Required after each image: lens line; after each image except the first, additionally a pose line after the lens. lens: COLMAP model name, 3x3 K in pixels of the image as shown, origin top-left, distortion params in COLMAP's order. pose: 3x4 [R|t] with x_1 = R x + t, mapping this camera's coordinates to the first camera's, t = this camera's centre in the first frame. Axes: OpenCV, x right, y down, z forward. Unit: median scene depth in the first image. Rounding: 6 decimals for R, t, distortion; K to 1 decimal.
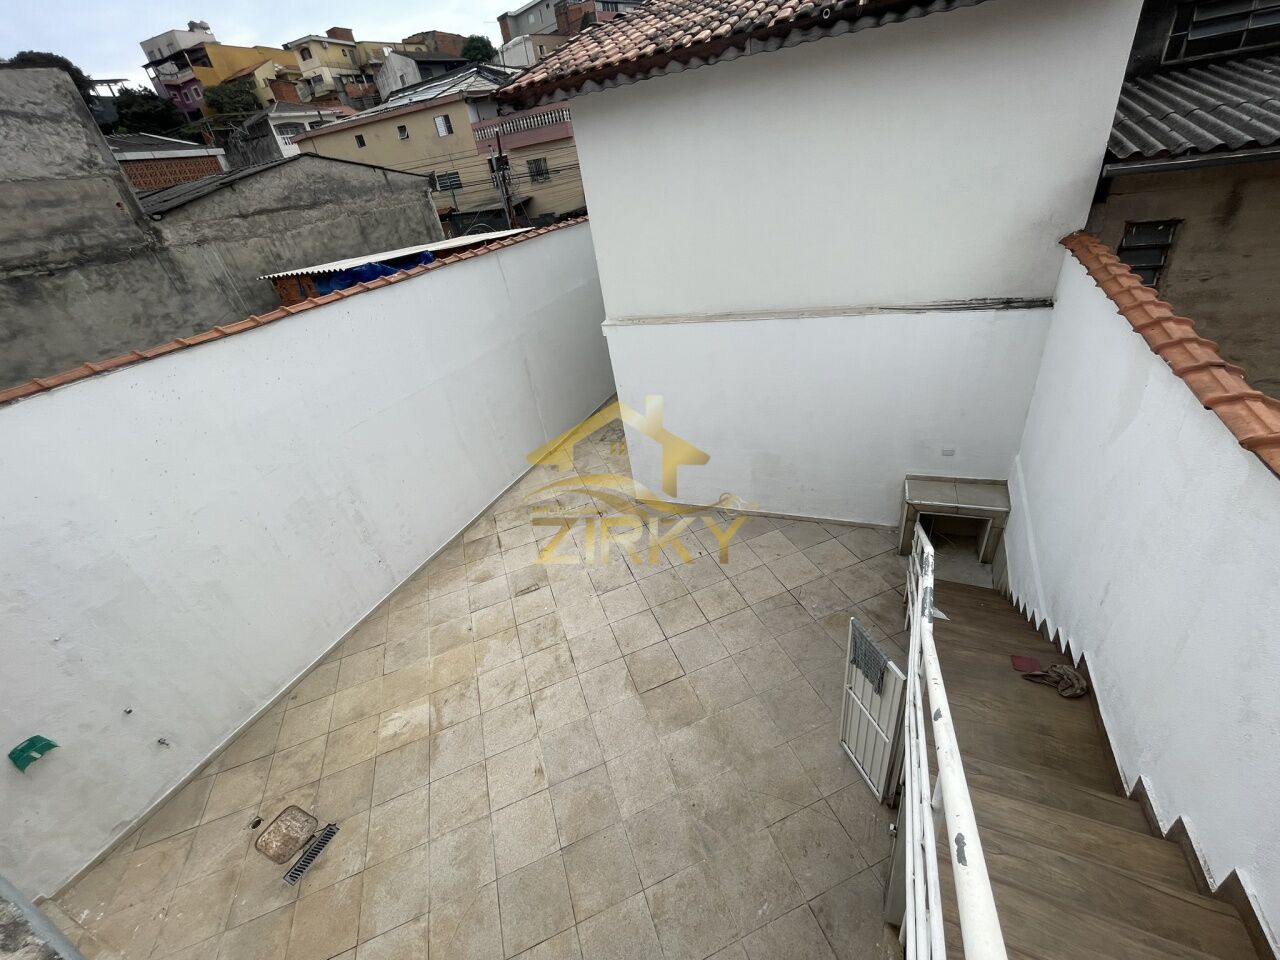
lens RADIAL K [[518.5, 0, 640.0], [0, 518.5, 480.0], [0, 0, 1]] dist [0.000566, 0.000170]
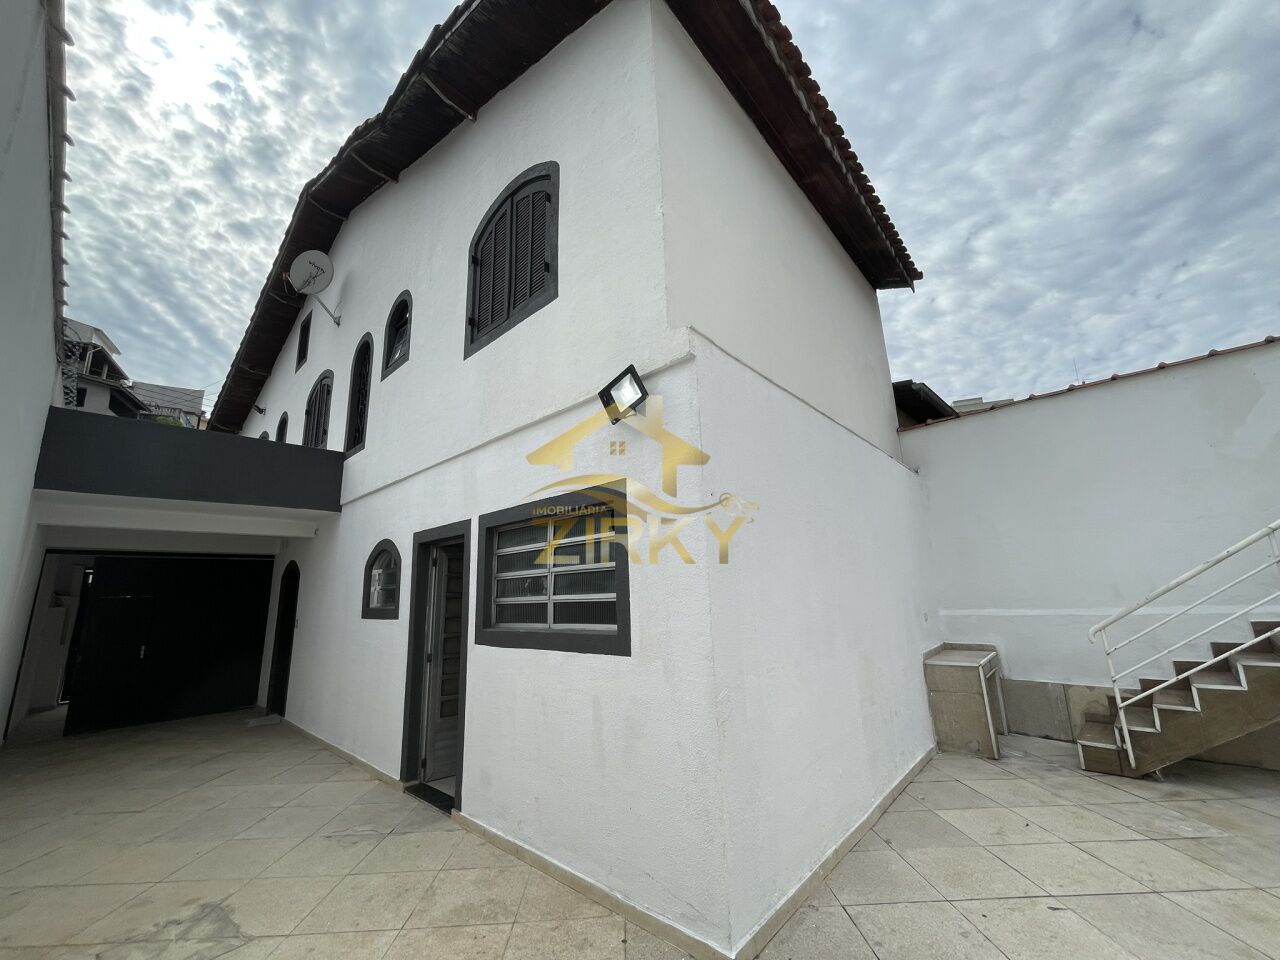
lens RADIAL K [[518.5, 0, 640.0], [0, 518.5, 480.0], [0, 0, 1]] dist [0.000566, 0.000170]
pose [[0.311694, 0.333243, 0.889829, -0.470419], [0.492156, 0.744451, -0.451193, -0.071271], [-0.812791, 0.578569, 0.068033, 1.274723]]
